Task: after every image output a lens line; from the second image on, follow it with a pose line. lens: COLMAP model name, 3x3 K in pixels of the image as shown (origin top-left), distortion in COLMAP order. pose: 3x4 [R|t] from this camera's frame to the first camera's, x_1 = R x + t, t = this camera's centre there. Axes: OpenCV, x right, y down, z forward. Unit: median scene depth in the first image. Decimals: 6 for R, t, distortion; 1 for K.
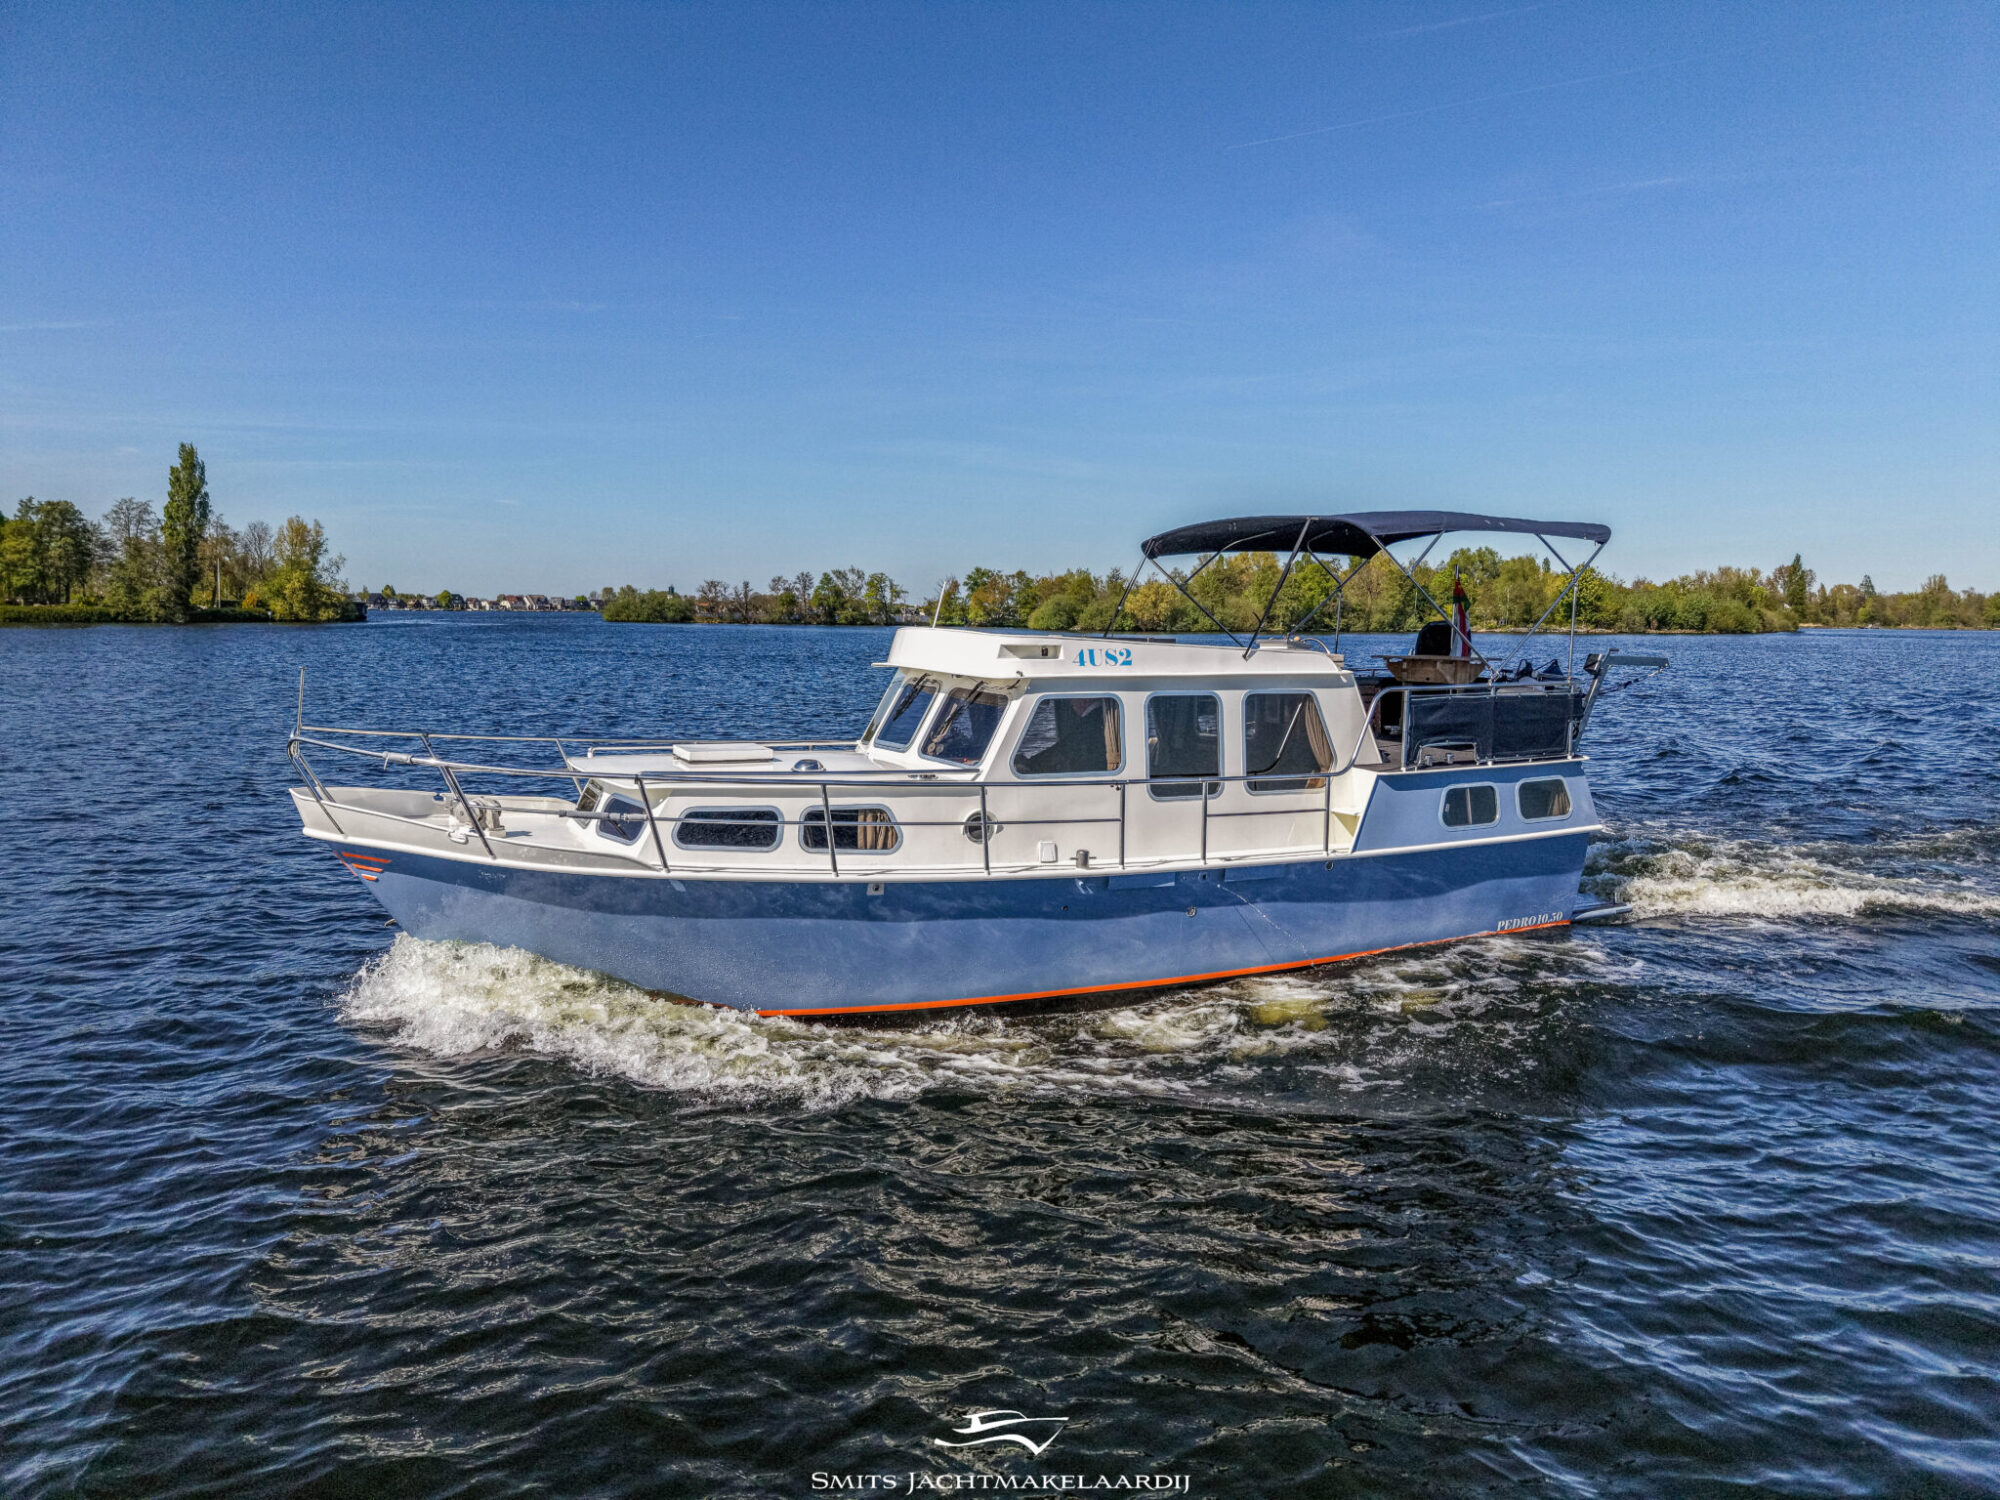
lens RADIAL K [[1461.6, 0, 1000.0], [0, 1461.6, 750.0], [0, 0, 1]] dist [0.285088, -0.429462]
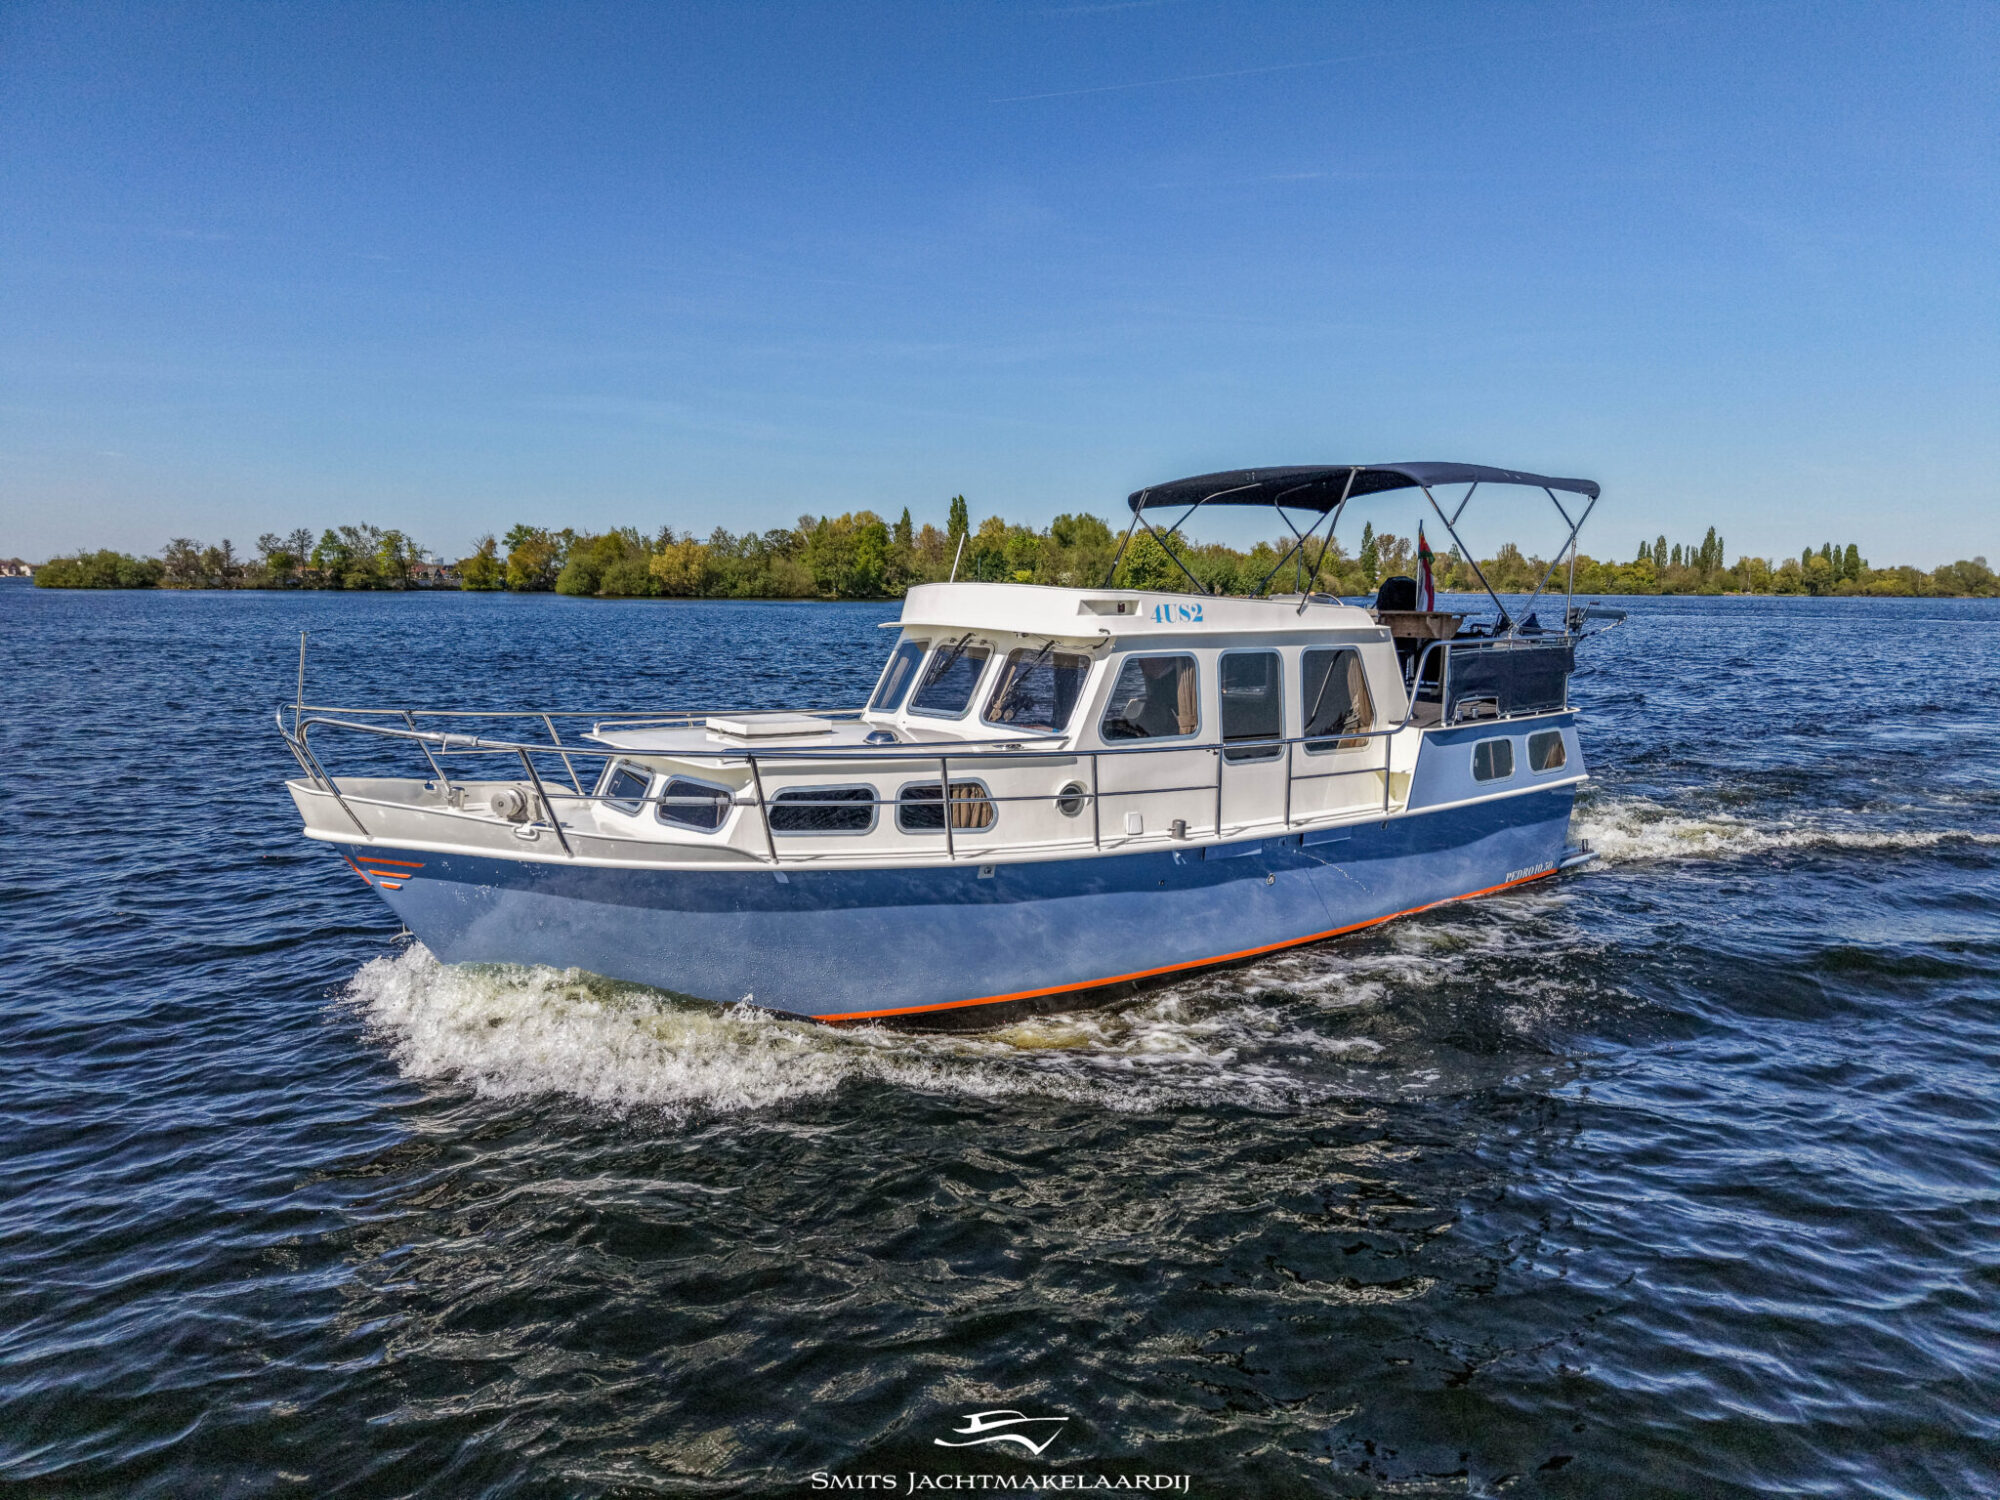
lens RADIAL K [[1461.6, 0, 1000.0], [0, 1461.6, 750.0], [0, 0, 1]] dist [0.285088, -0.429462]
pose [[0.970356, -0.027681, 0.240091, -0.267861], [0.021759, 0.999391, 0.027282, -0.004116], [-0.240700, -0.021249, 0.970367, 0.116853]]
